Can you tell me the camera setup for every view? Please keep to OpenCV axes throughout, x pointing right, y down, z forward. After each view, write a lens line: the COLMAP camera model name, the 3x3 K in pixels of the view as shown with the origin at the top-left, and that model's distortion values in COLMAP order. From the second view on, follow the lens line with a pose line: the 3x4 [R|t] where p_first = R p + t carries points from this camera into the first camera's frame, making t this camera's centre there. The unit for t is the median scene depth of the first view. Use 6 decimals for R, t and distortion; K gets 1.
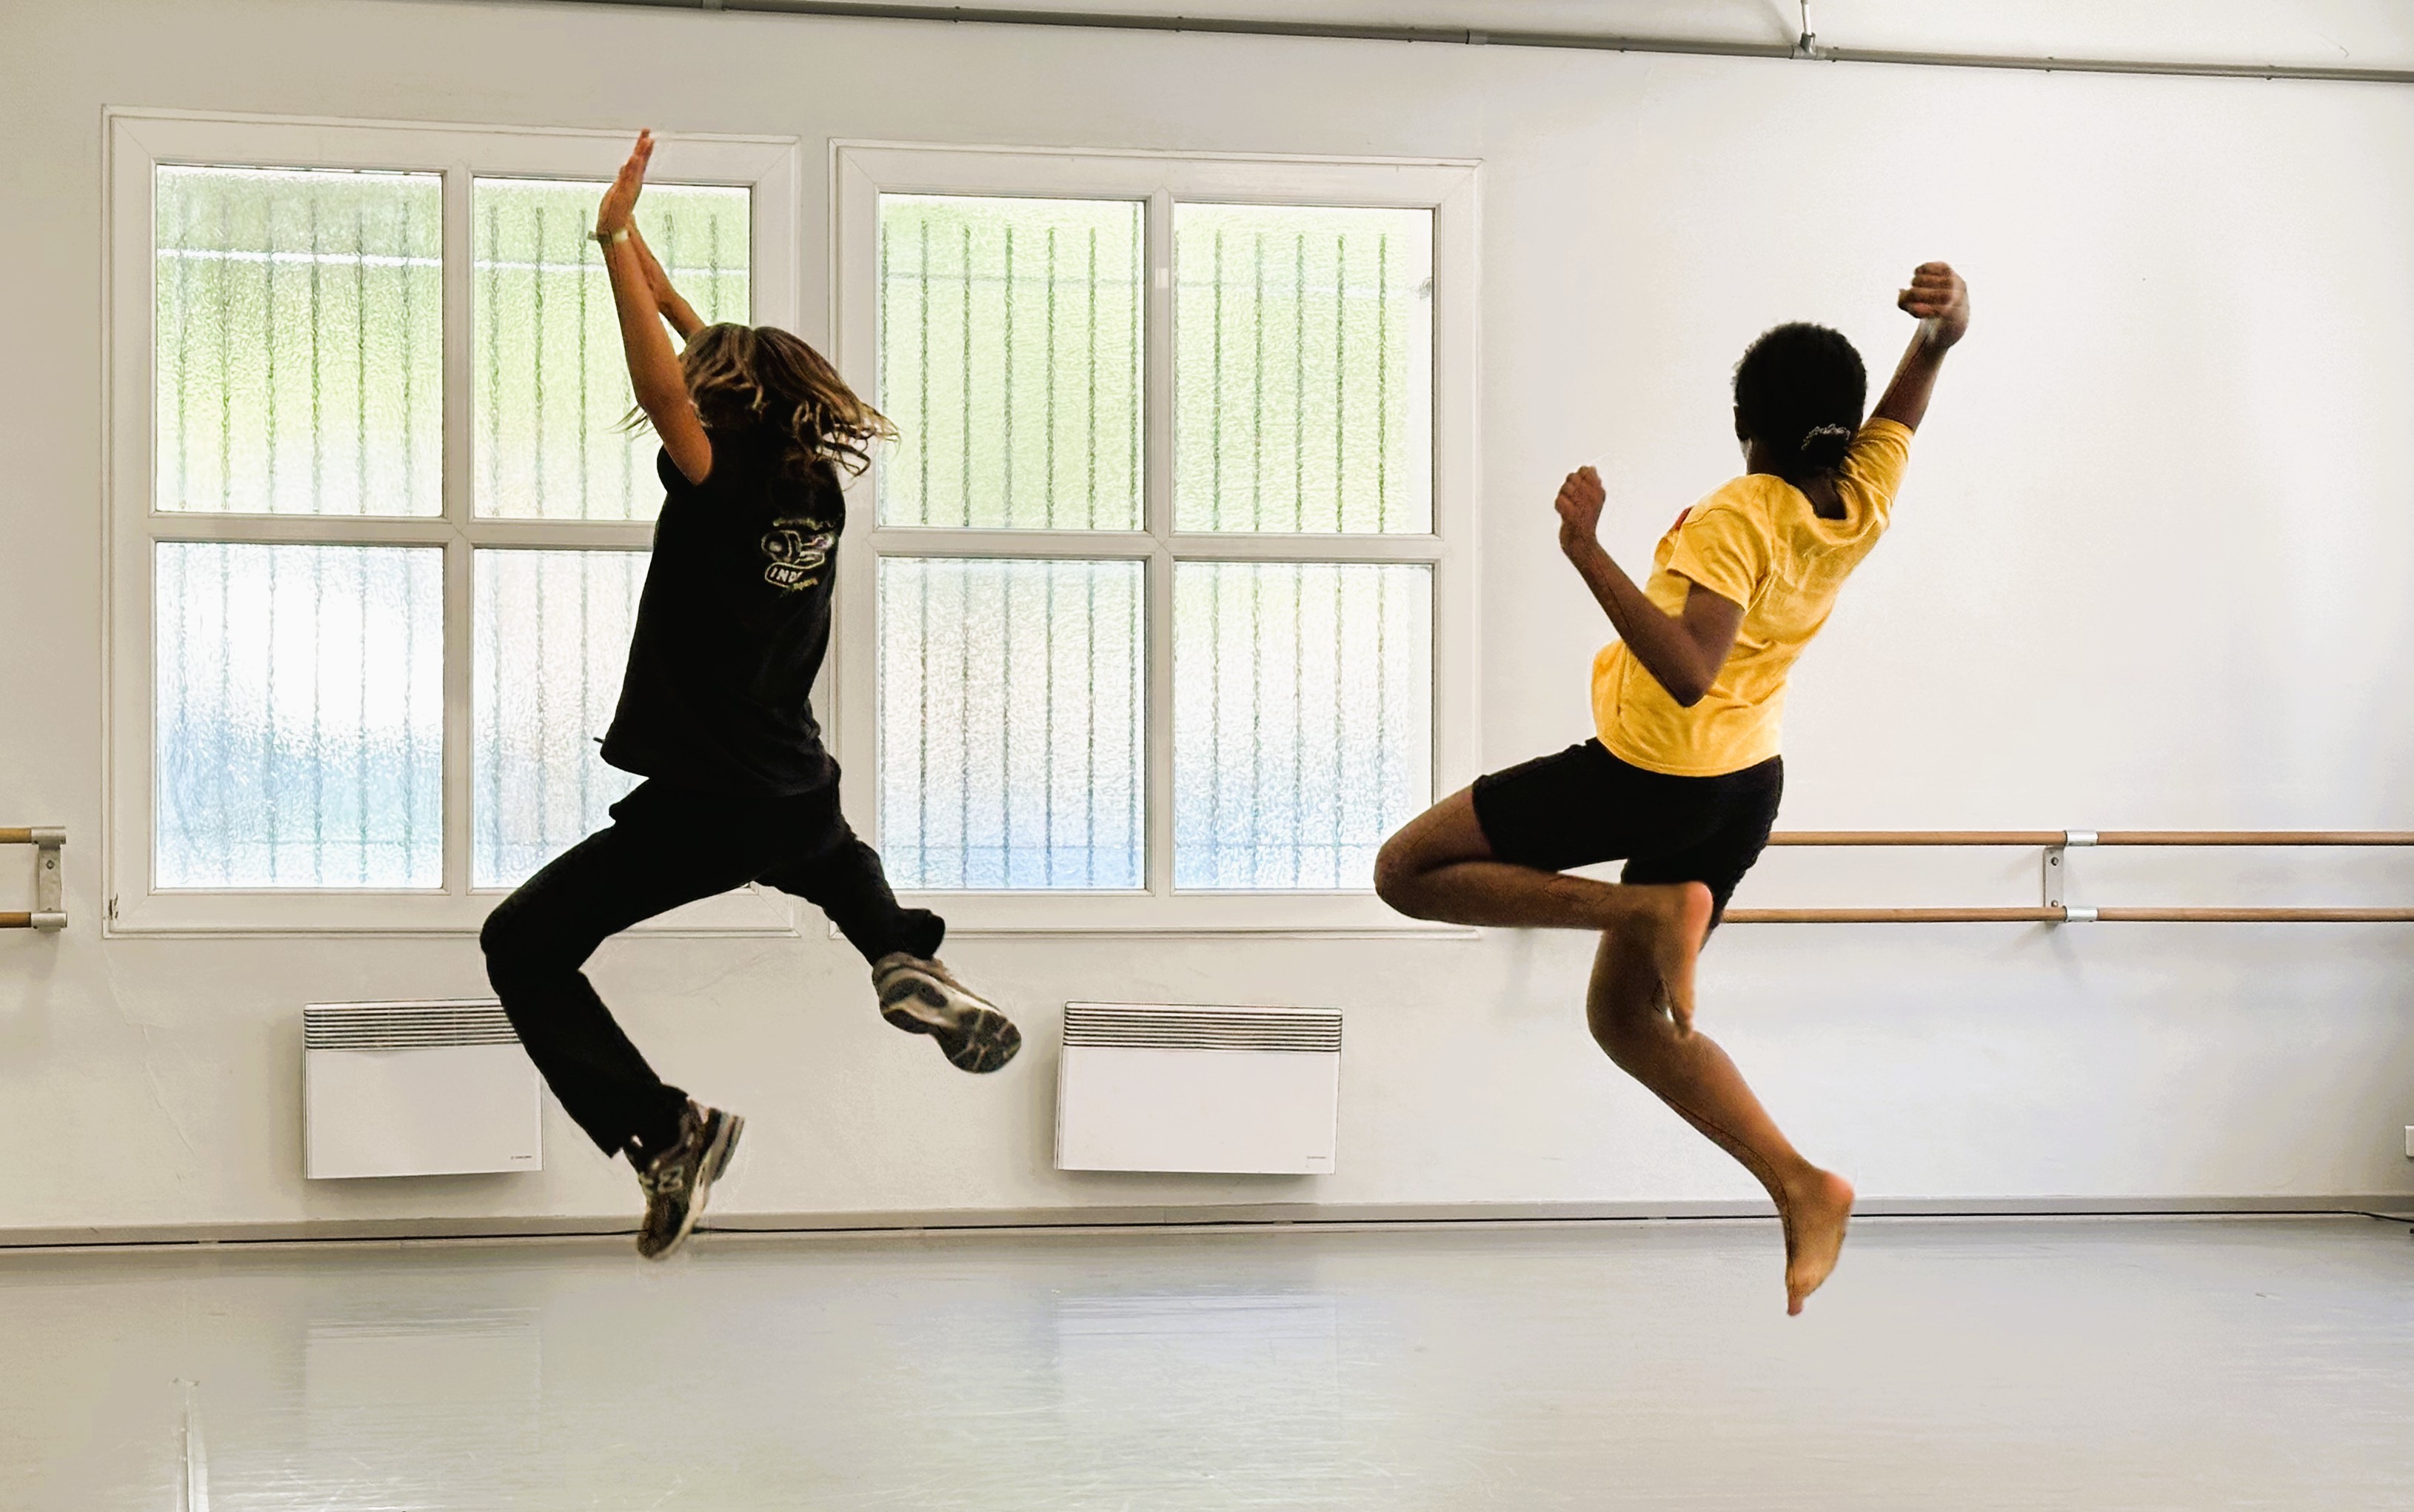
lens RADIAL K [[4019.1, 0, 1477.3], [0, 4019.1, 793.1], [0, 0, 1]] dist [0.095569, 0.000000]
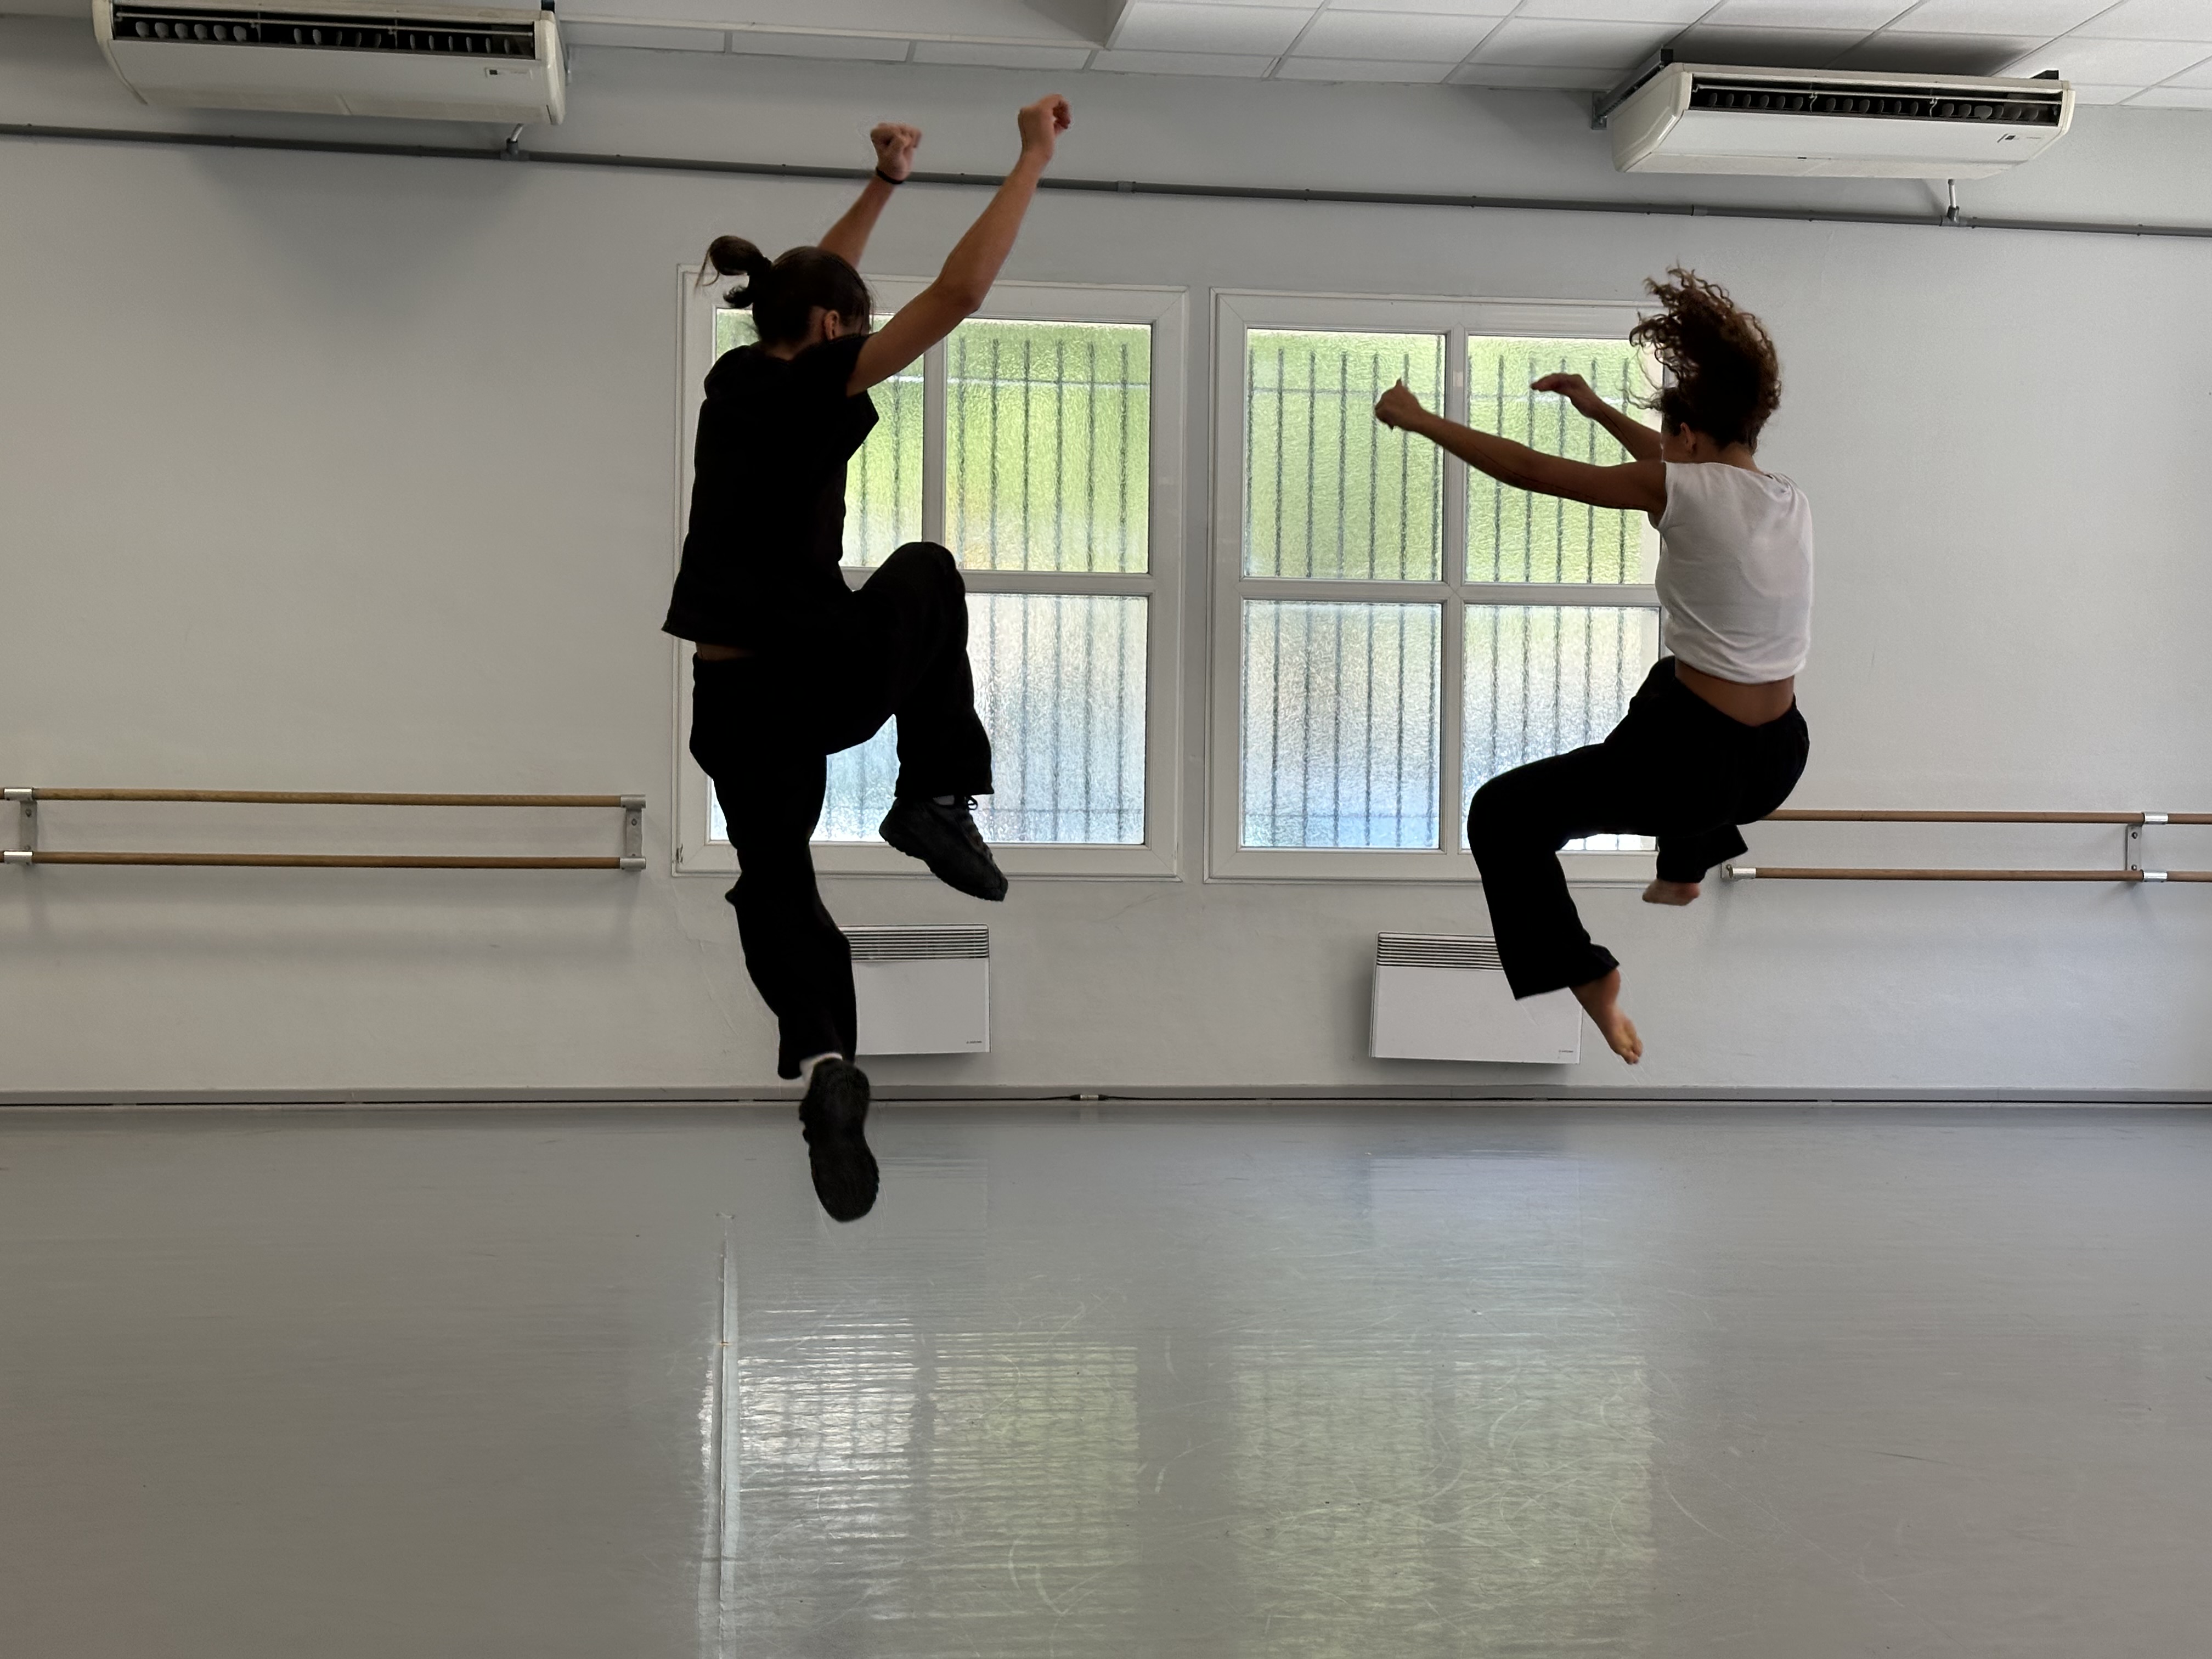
lens RADIAL K [[3067.8, 0, 1150.3], [0, 3067.8, 796.9], [0, 0, 1]] dist [0.087141, 0.000000]
pose [[0.999104, 0.009459, -0.041256, -0.136589], [-0.009146, 0.999928, 0.007762, -0.000517], [0.041326, -0.007378, 0.999118, -0.024717]]
